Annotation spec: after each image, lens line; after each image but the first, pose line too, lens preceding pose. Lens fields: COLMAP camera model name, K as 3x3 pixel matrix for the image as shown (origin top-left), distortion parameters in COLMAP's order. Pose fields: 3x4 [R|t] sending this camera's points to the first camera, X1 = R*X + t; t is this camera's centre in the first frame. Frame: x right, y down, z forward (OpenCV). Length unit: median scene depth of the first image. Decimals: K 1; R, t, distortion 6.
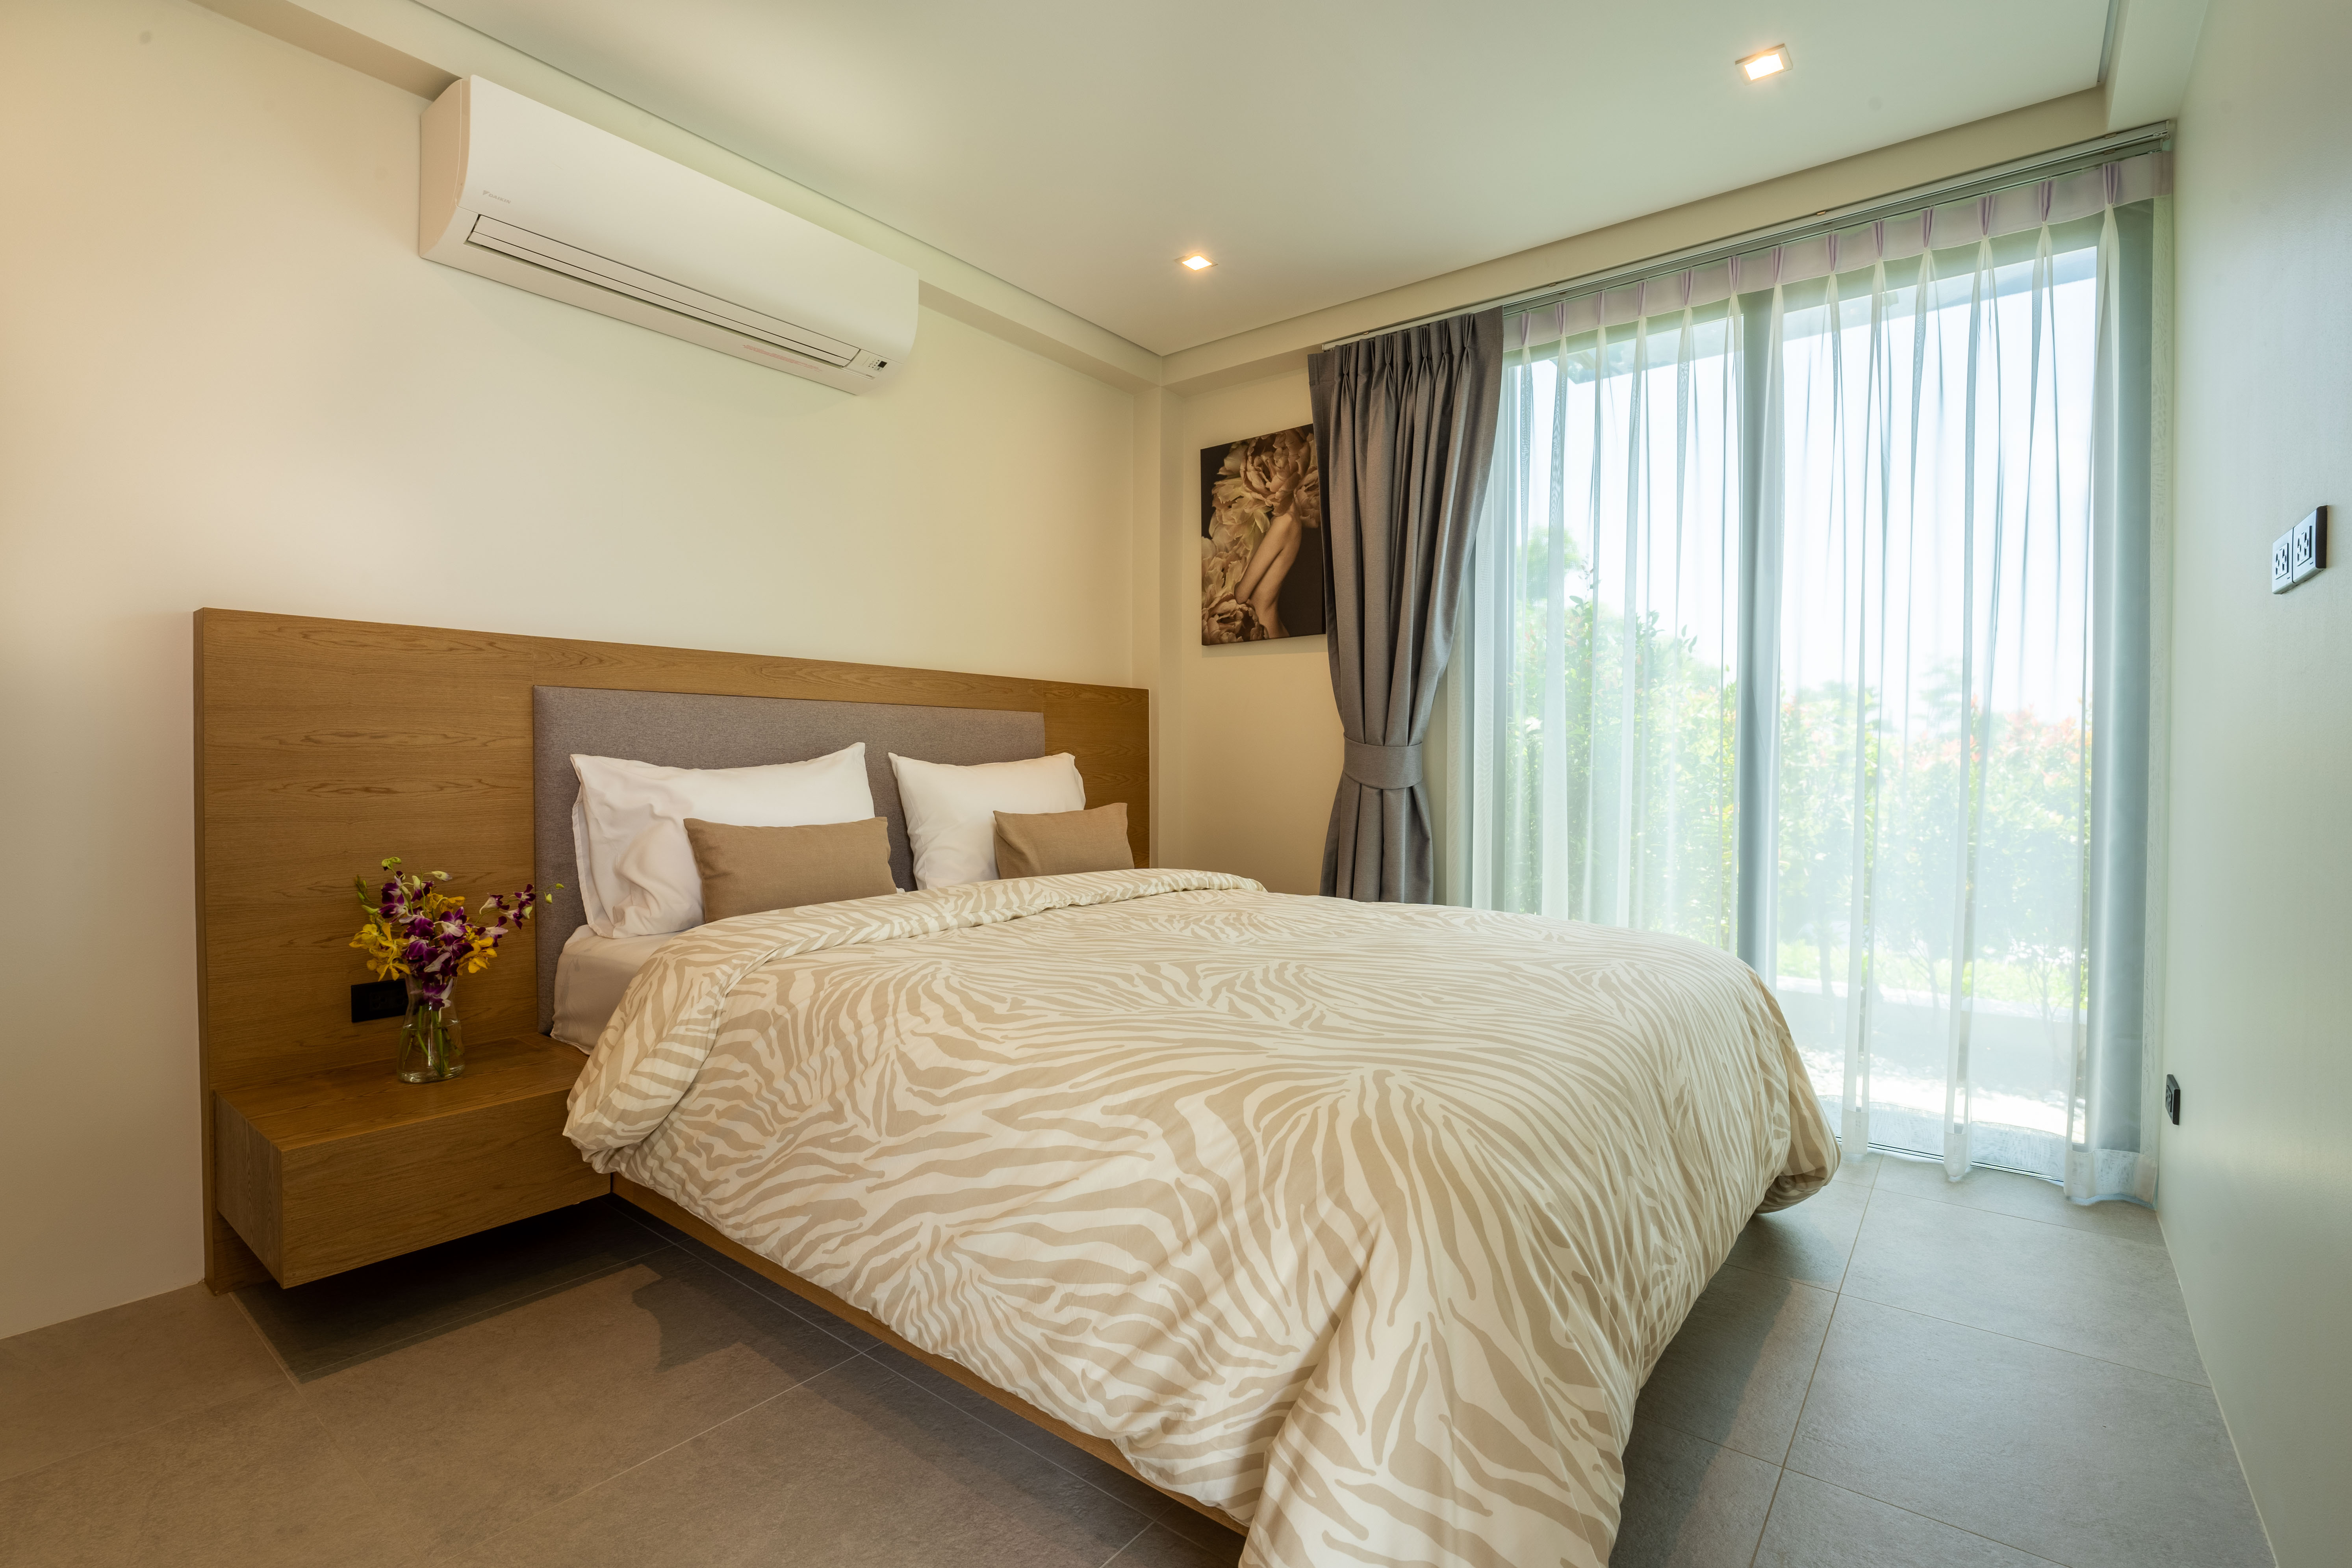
lens RADIAL K [[1065.1, 0, 1176.0], [0, 1065.1, 784.0], [0, 0, 1]] dist [0.000901, 0.000208]
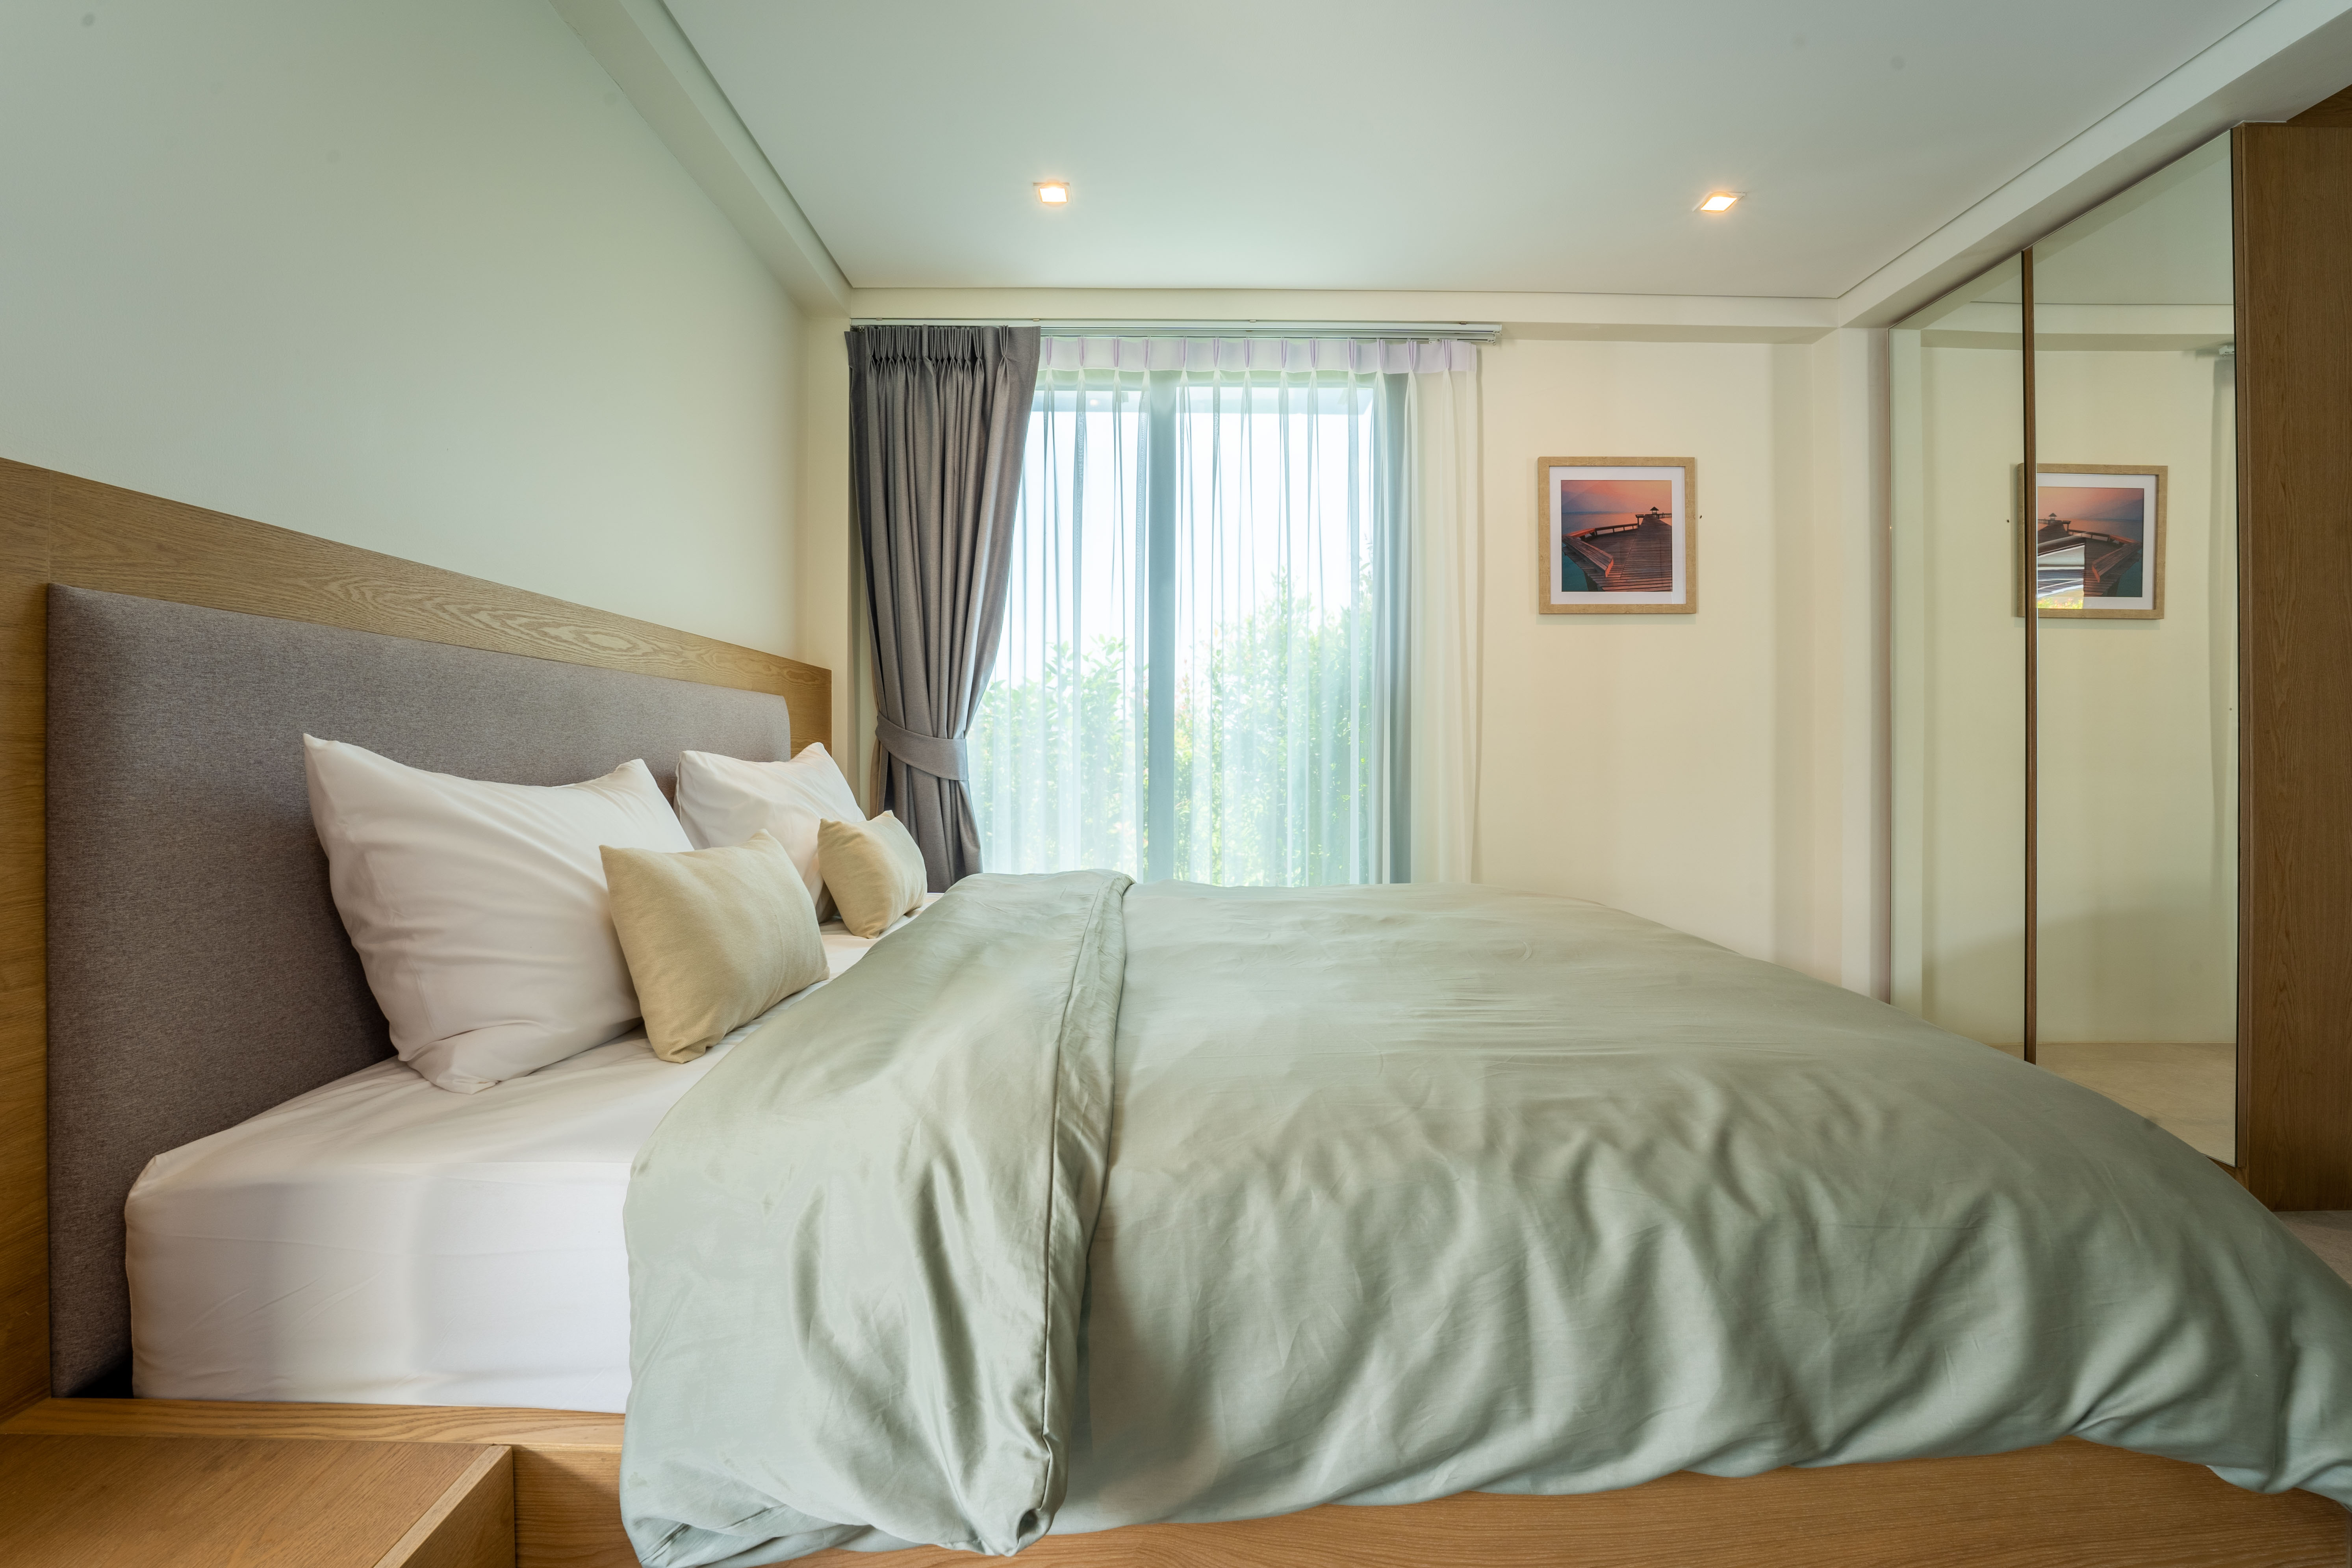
lens RADIAL K [[938.9, 0, 1179.1], [0, 938.9, 737.7], [0, 0, 1]] dist [-0.000467, -0.000031]
pose [[0.772405, -0.007644, 0.635084, -0.201714], [0.019962, 0.999726, -0.012246, -0.009594], [-0.634816, 0.022136, 0.772346, 0.168817]]
